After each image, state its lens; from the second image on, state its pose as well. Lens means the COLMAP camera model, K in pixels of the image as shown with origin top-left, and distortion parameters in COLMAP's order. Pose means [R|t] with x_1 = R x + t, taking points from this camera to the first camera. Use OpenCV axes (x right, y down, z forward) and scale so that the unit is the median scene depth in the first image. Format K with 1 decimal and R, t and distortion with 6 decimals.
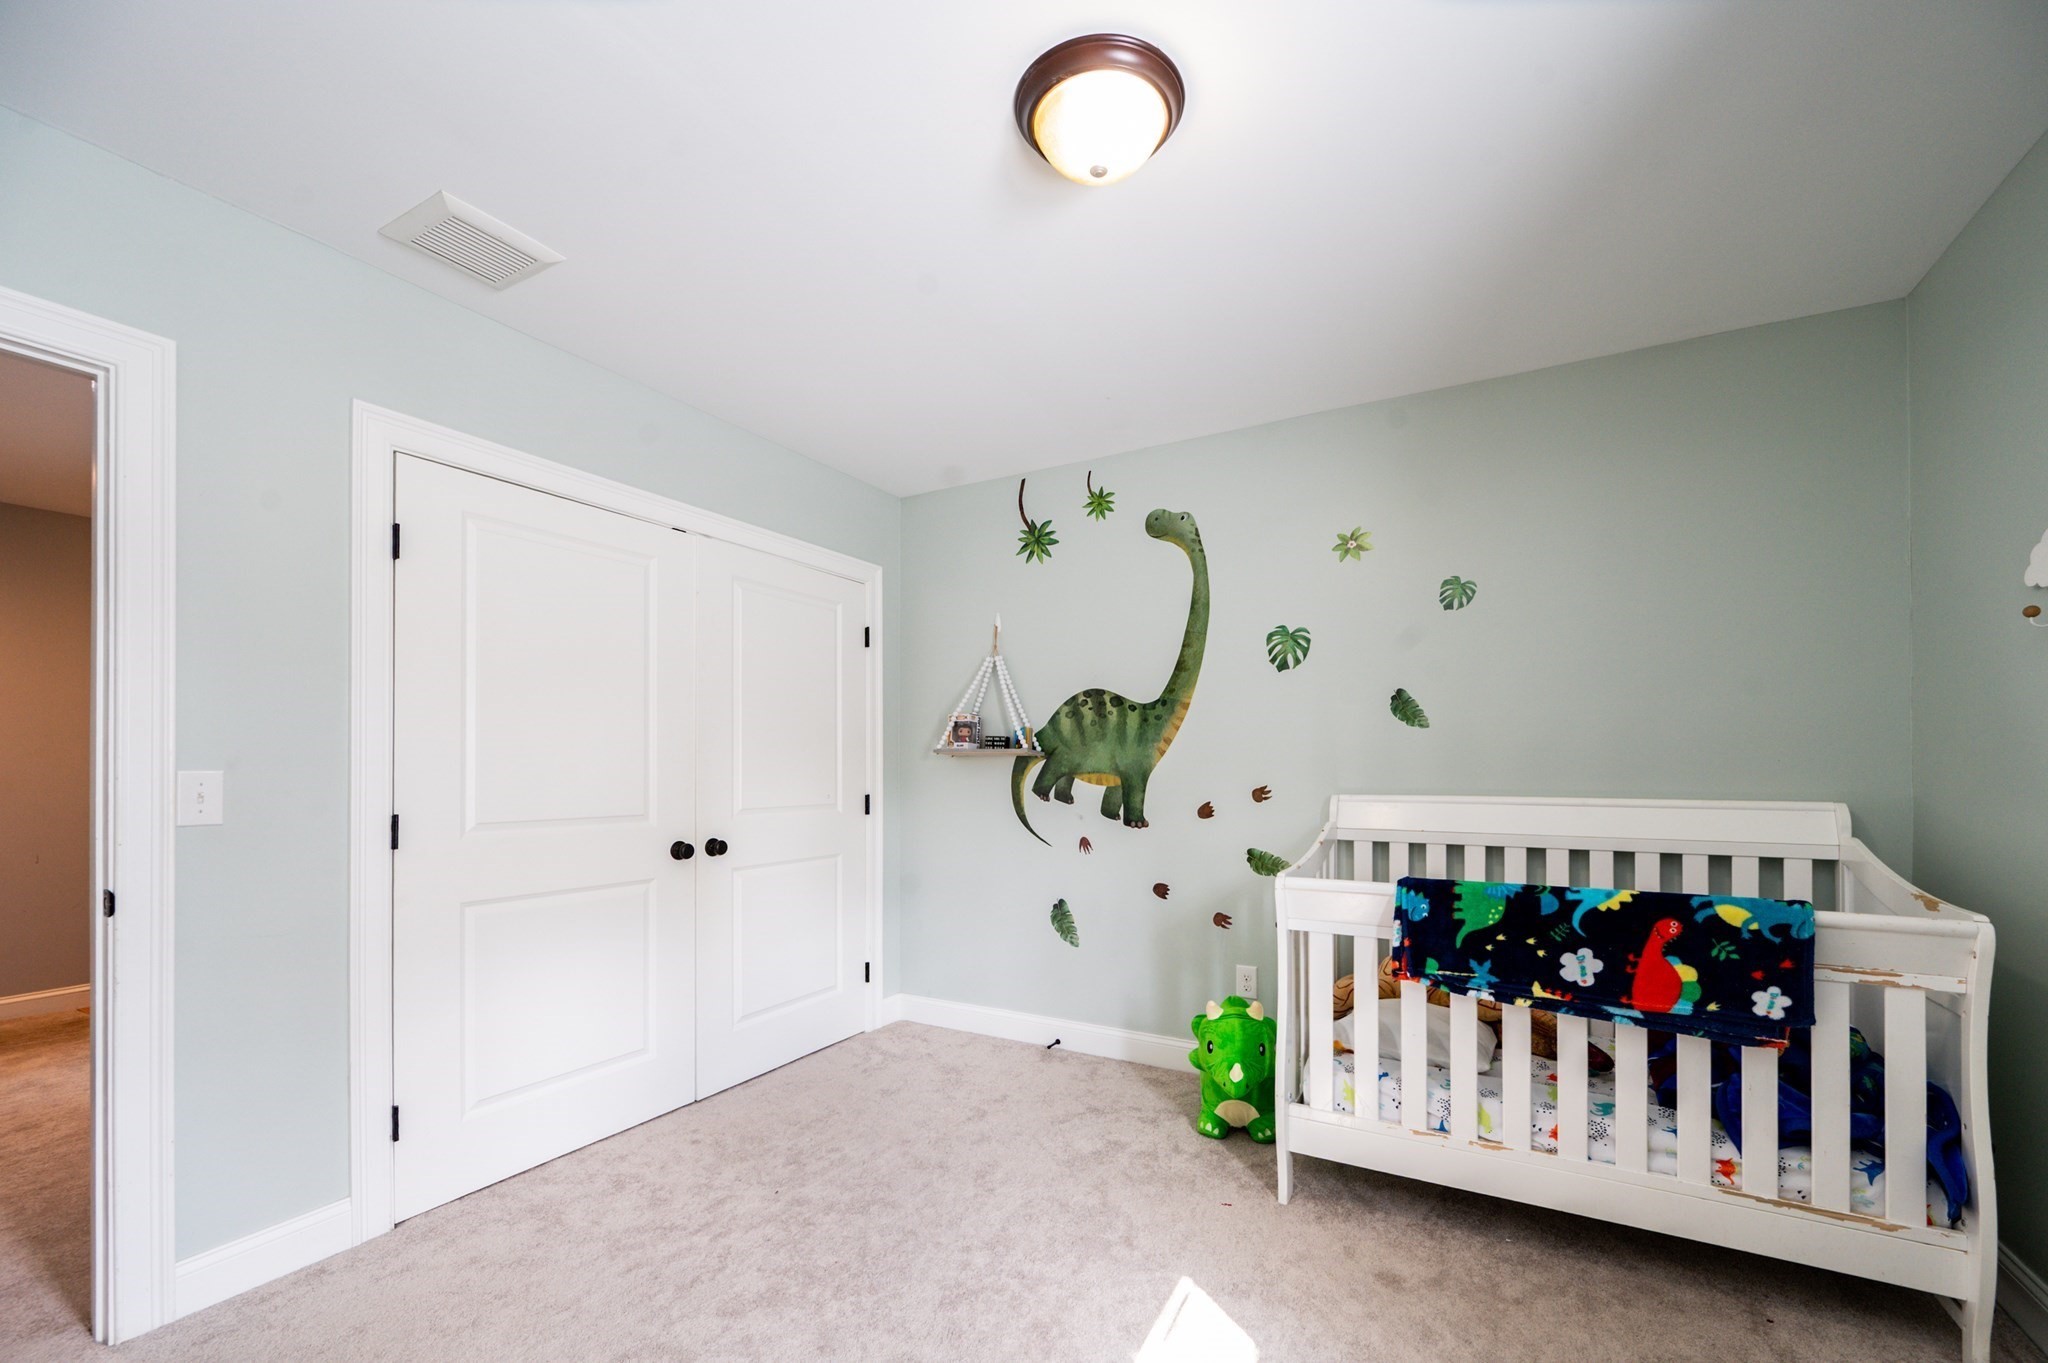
lens RADIAL K [[836.7, 0, 1047.6], [0, 836.7, 767.2], [0, 0, 1]] dist [-0.001172, -0.000621]
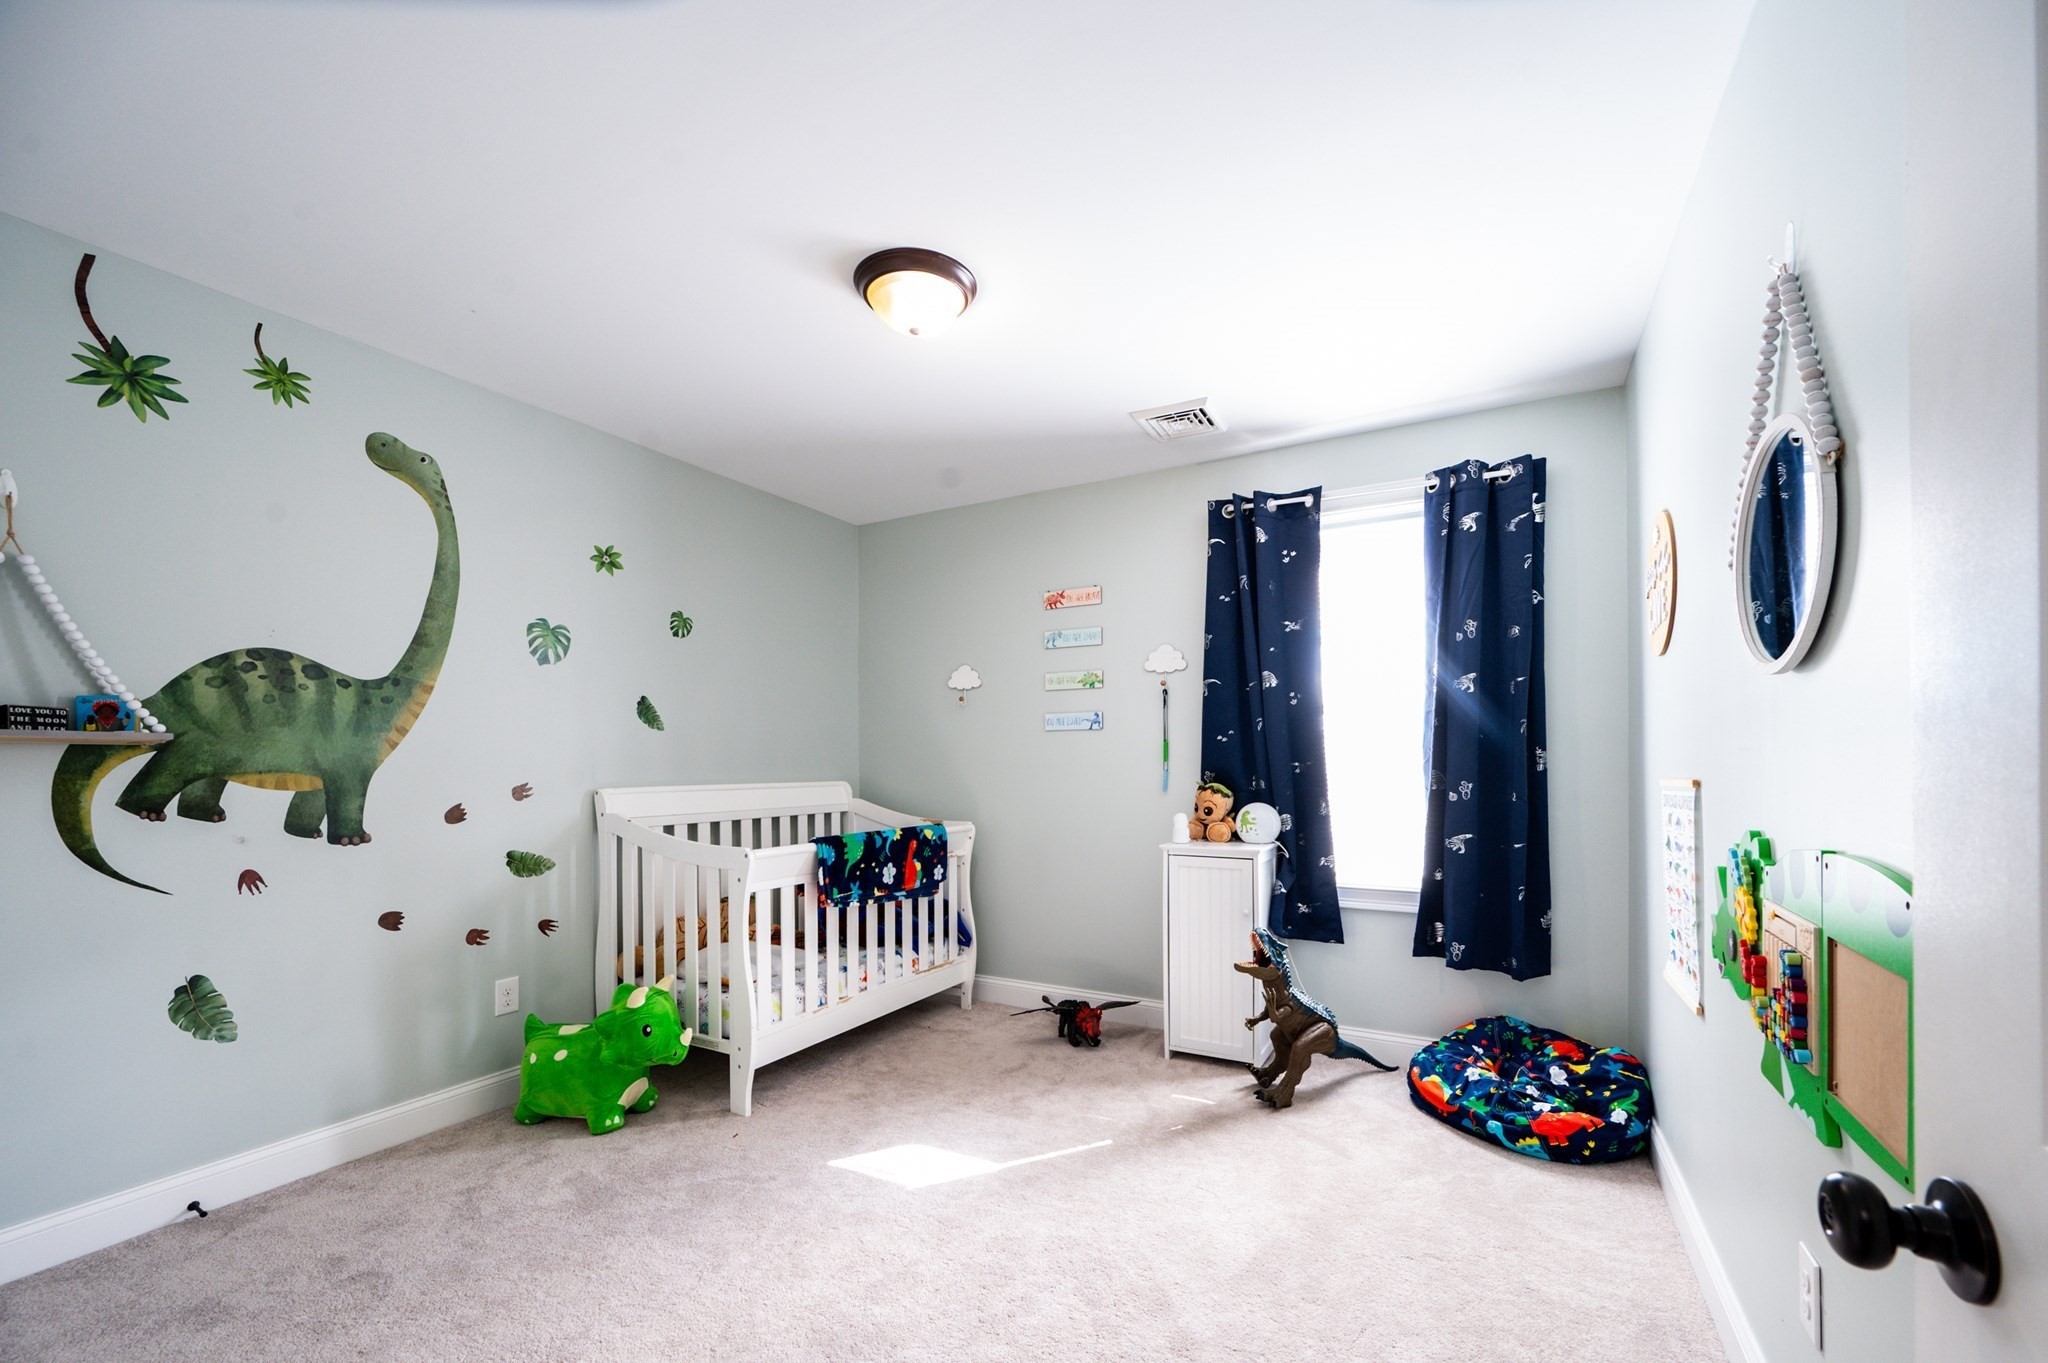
lens RADIAL K [[836.7, 0, 1047.6], [0, 836.7, 767.2], [0, 0, 1]] dist [-0.001172, -0.000621]
pose [[-0.021091, -0.004774, 0.999766, -0.673419], [0.005447, 0.999973, 0.004890, 0.002780], [-0.999763, 0.005549, -0.021064, 0.408071]]
